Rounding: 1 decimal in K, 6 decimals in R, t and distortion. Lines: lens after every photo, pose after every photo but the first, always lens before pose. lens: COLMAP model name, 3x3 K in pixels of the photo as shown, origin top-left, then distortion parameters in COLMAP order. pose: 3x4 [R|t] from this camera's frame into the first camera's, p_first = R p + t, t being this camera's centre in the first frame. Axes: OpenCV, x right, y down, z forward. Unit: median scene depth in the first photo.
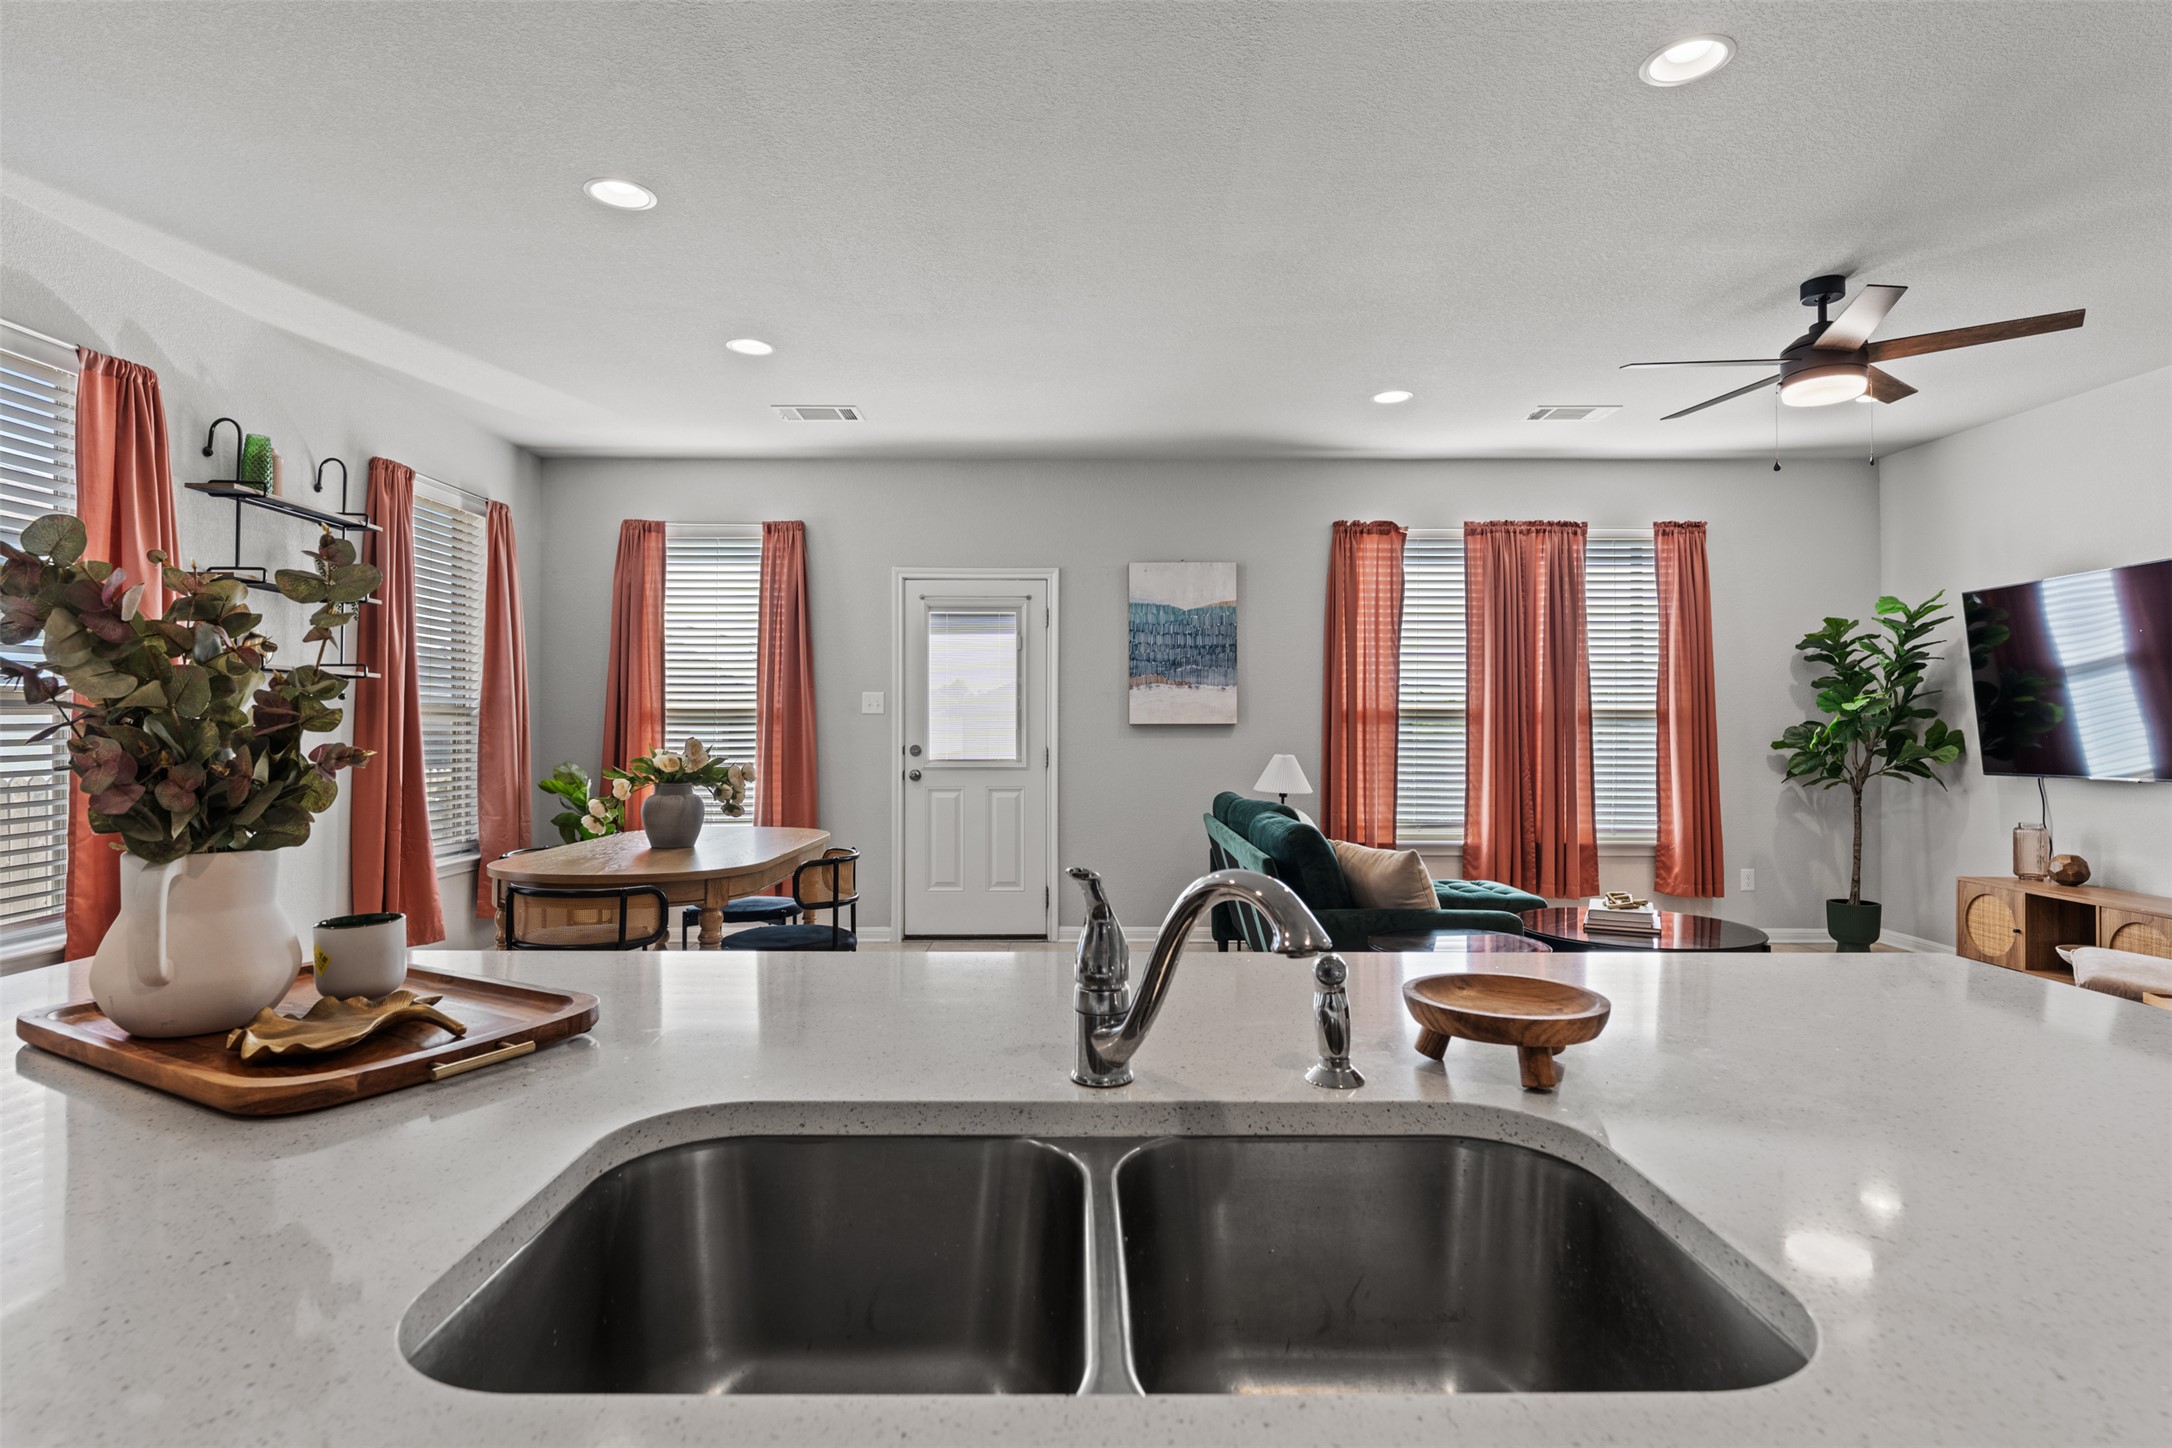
lens RADIAL K [[1083.7, 0, 1079.4], [0, 1083.7, 700.3], [0, 0, 1]] dist [-0.000760, -0.000816]
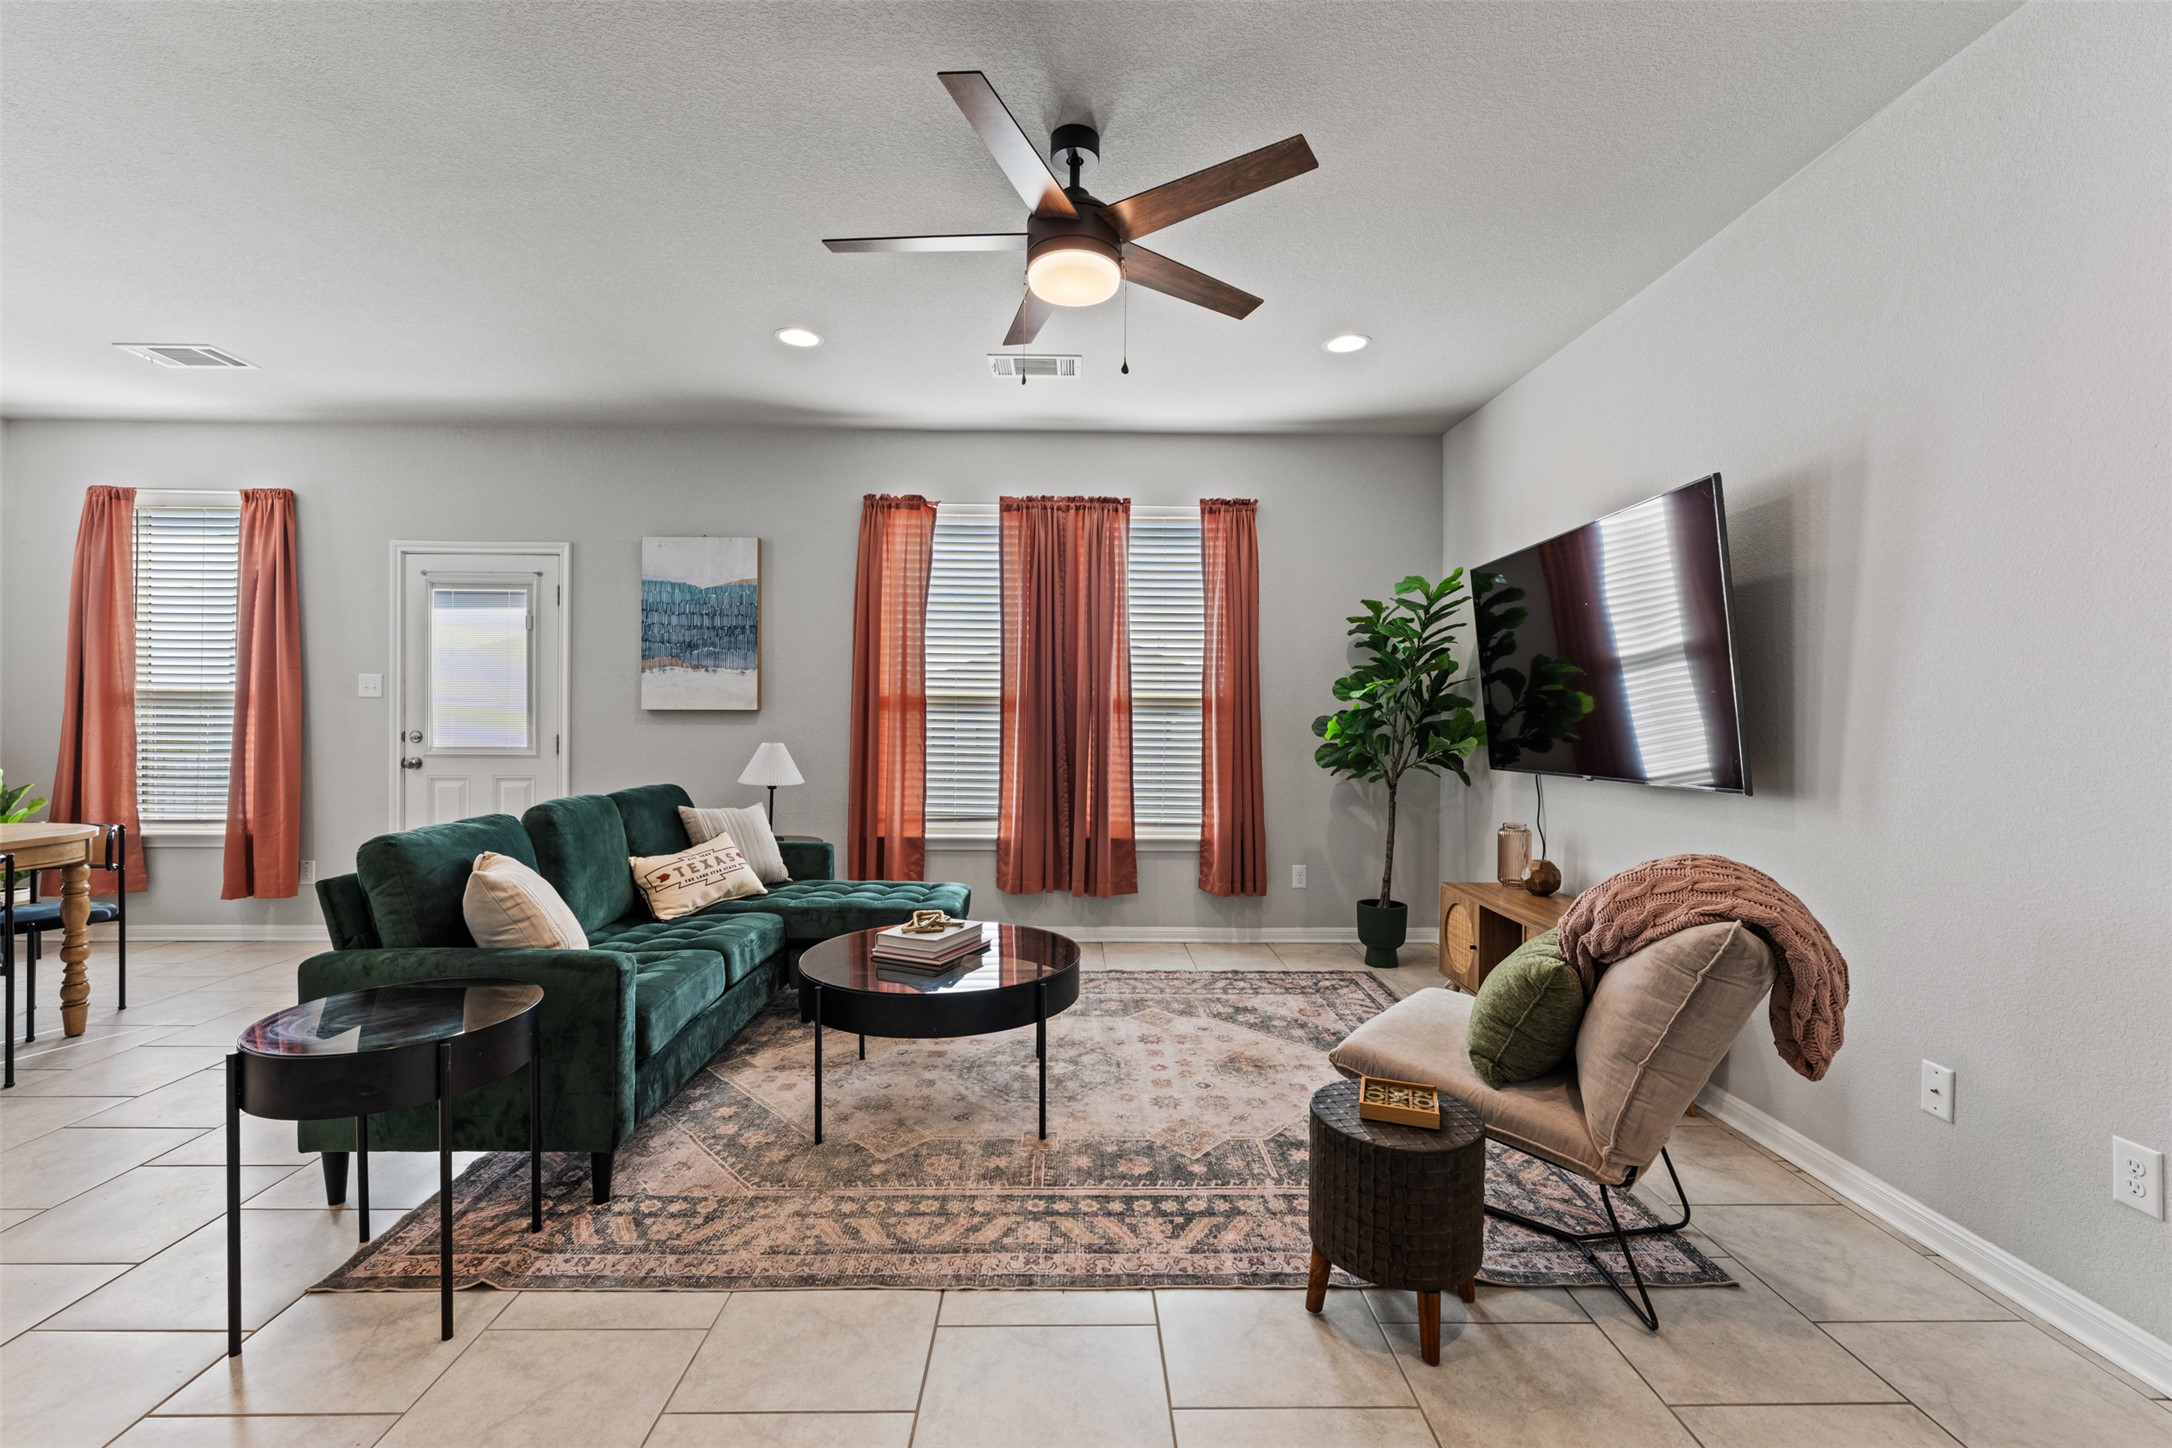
lens RADIAL K [[909.2, 0, 1081.3], [0, 909.2, 712.7], [0, 0, 1]] dist [-0.001461, -0.000588]
pose [[0.999776, 0.005798, 0.020341, 0.412009], [-0.006164, 0.999820, 0.017942, 0.008074], [-0.020234, -0.018063, 0.999632, 0.206362]]
